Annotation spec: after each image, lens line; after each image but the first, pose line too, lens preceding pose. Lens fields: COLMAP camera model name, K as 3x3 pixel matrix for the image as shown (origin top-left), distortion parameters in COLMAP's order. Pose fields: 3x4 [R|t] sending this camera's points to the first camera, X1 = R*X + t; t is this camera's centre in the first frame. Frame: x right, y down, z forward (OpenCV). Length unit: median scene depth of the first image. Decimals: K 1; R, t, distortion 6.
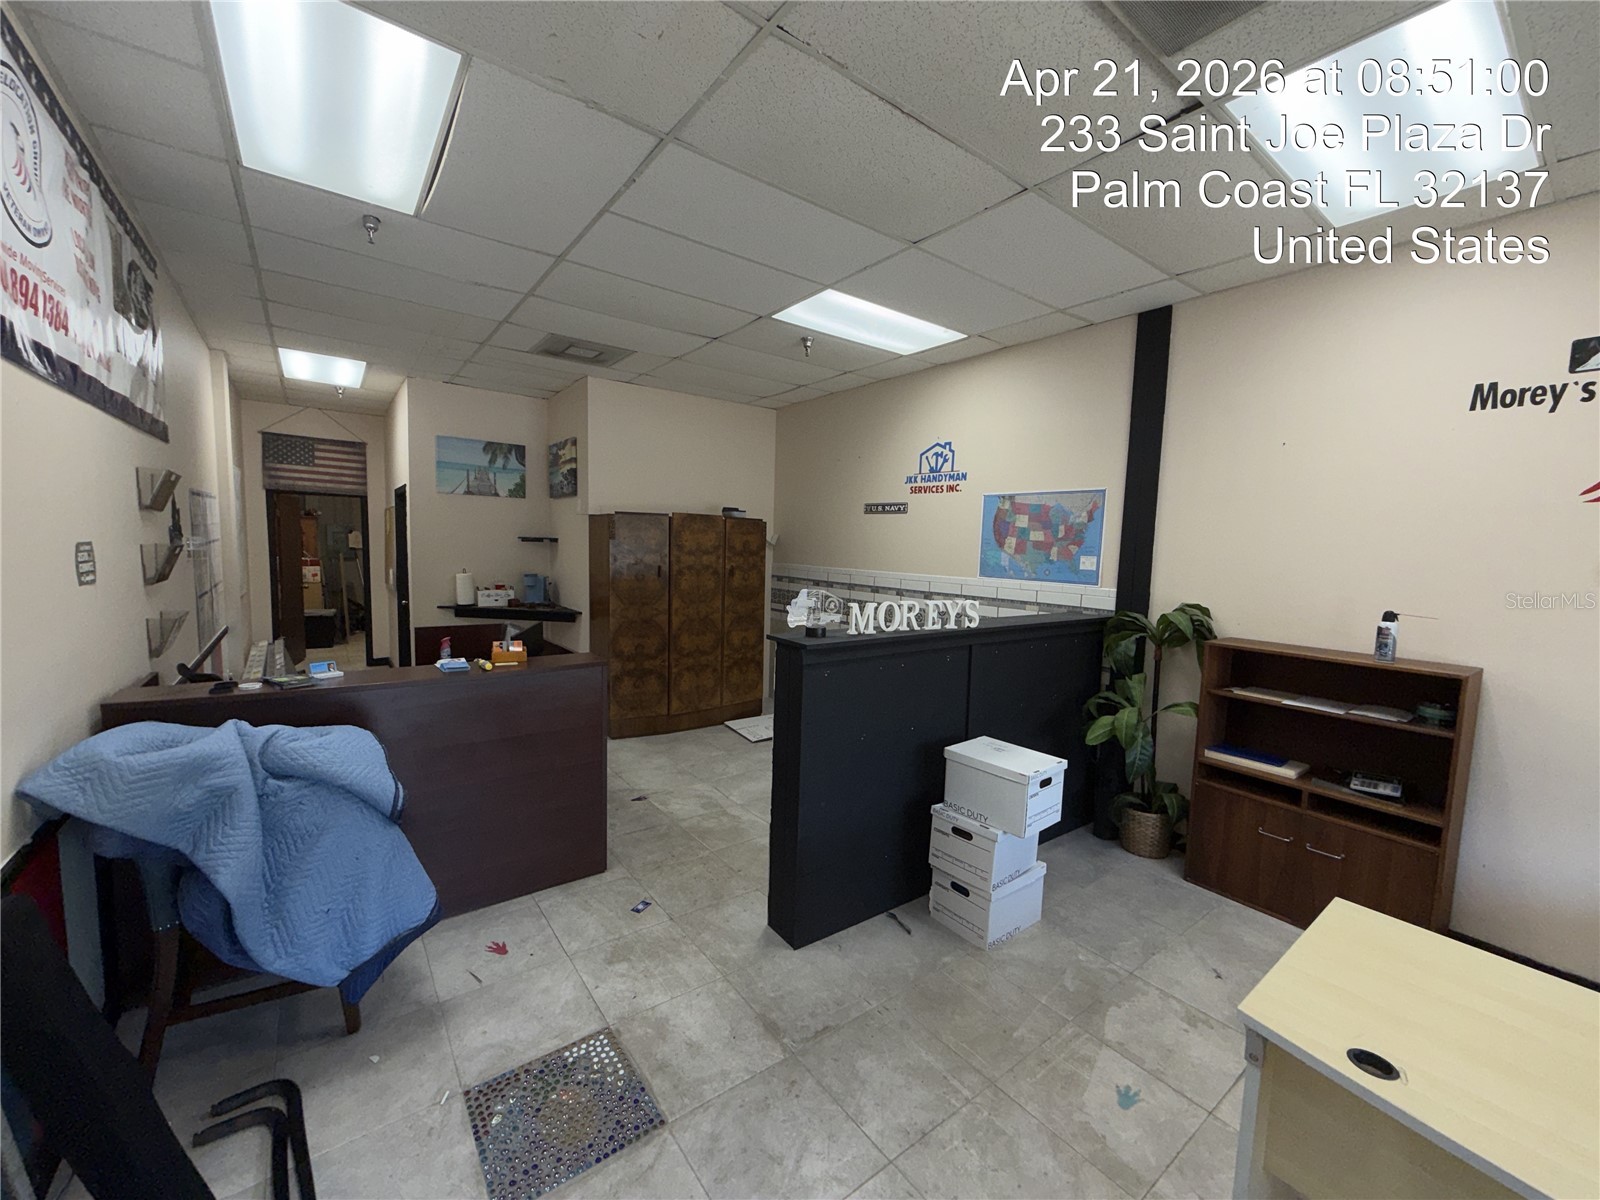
lens RADIAL K [[635.8, 0, 799.3], [0, 635.8, 603.2], [0, 0, 1]] dist [-0.000204, -0.000380]
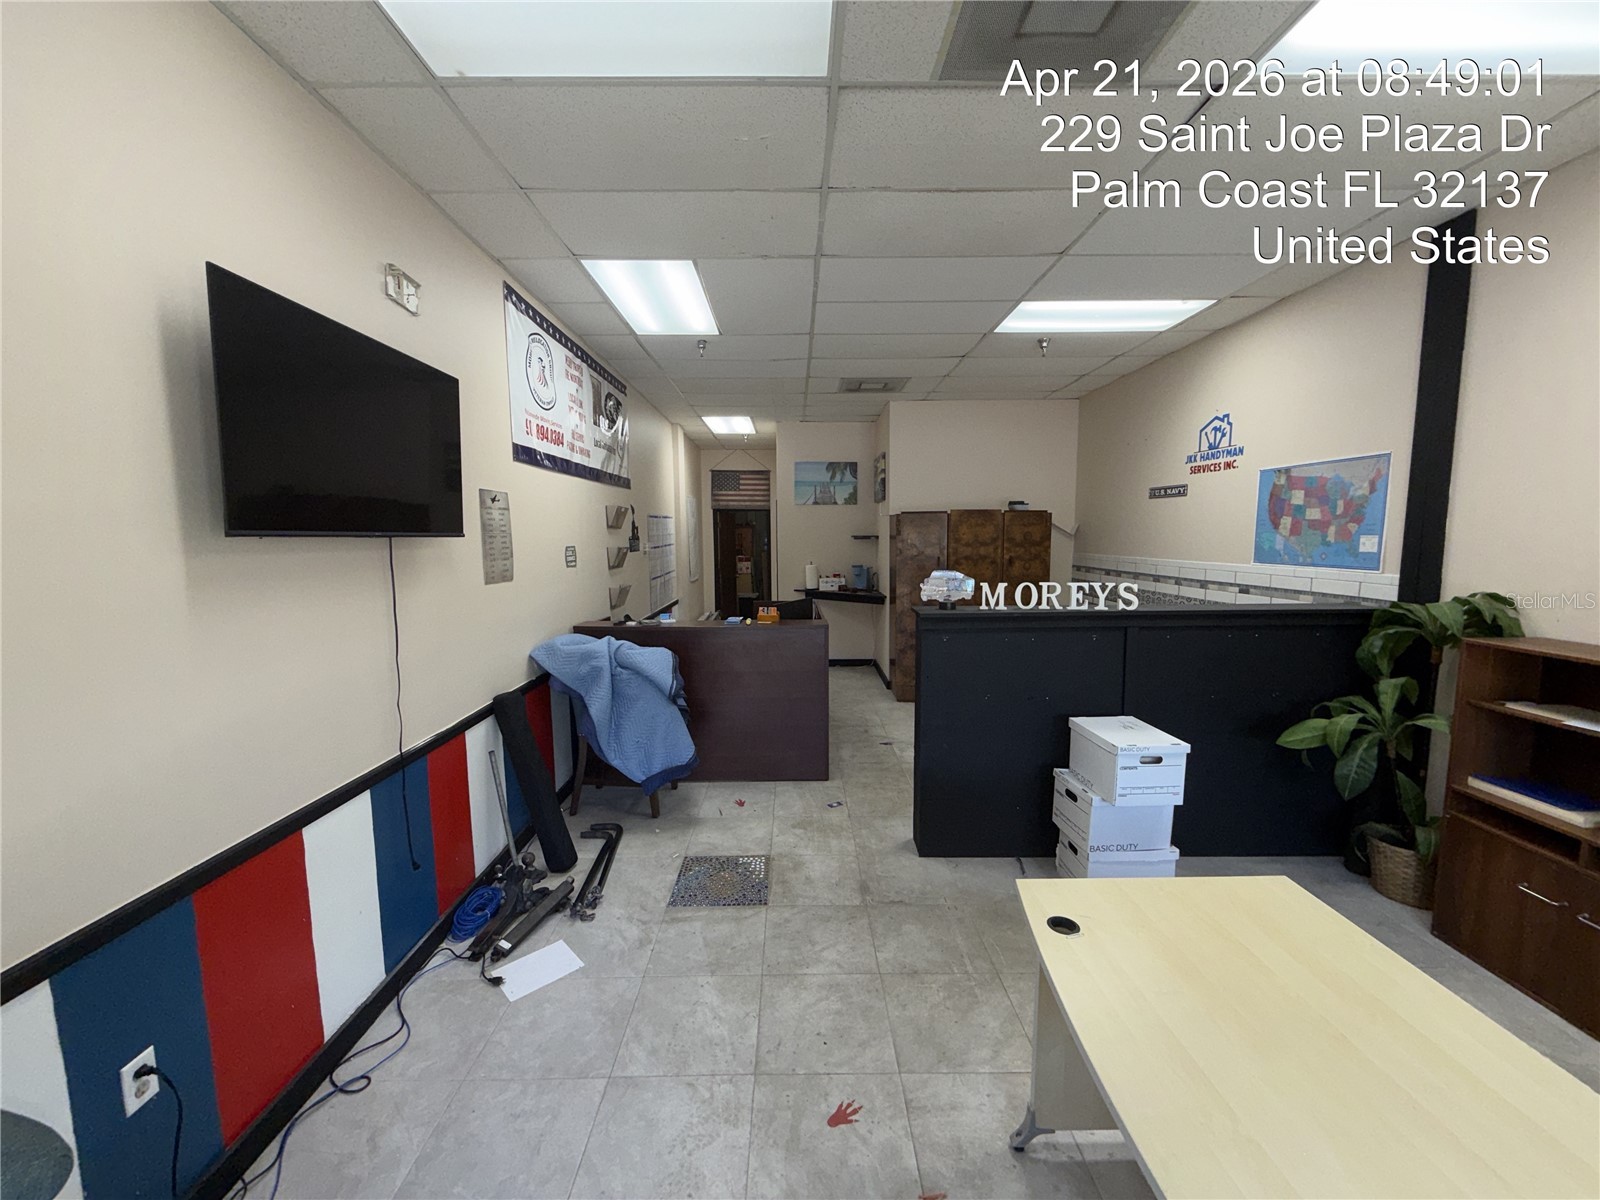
lens RADIAL K [[635.8, 0, 799.3], [0, 635.8, 603.2], [0, 0, 1]] dist [-0.000204, -0.000380]
pose [[0.803267, 0.028548, -0.594935, 0.360896], [-0.024570, 0.999589, 0.014792, 0.020103], [0.595113, 0.002735, 0.803638, -0.104993]]
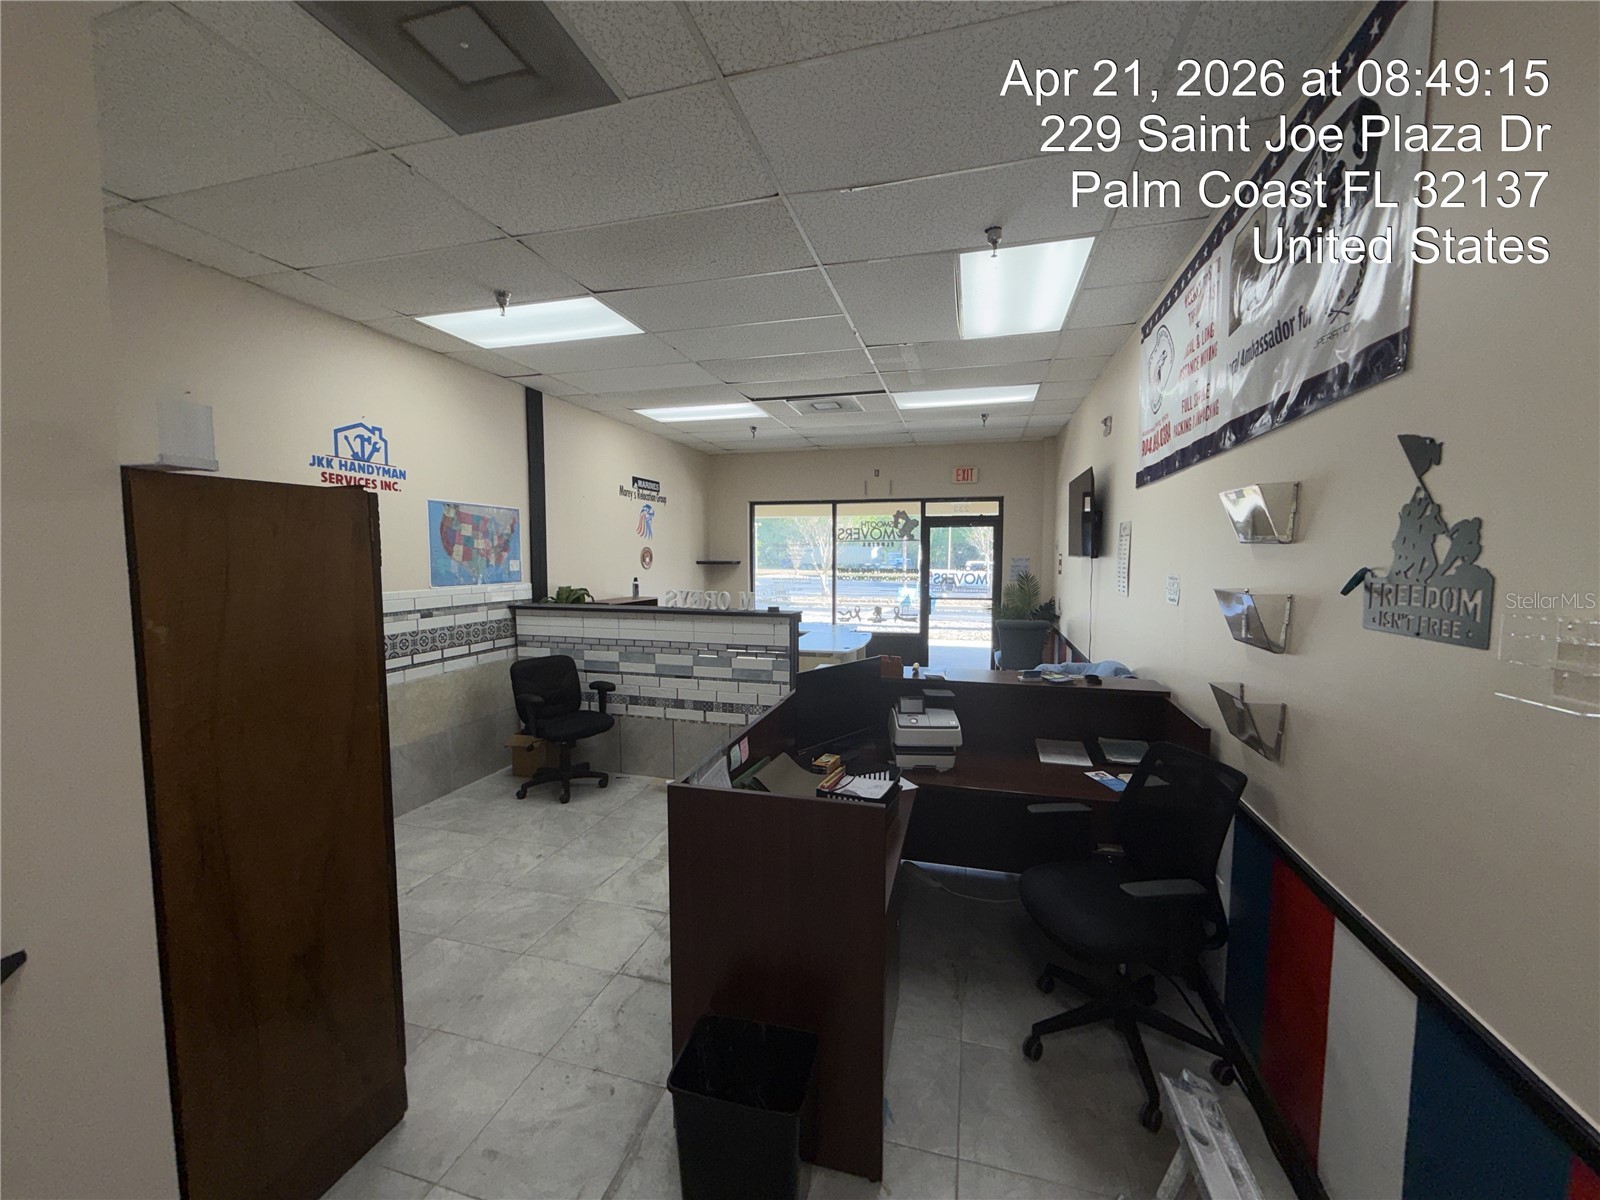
lens RADIAL K [[635.8, 0, 799.3], [0, 635.8, 603.2], [0, 0, 1]] dist [-0.000204, -0.000380]
pose [[-0.608846, -0.091883, 0.787949, -0.931202], [0.054217, 0.986127, 0.156886, -0.161237], [-0.791433, 0.138239, -0.595418, 1.346075]]
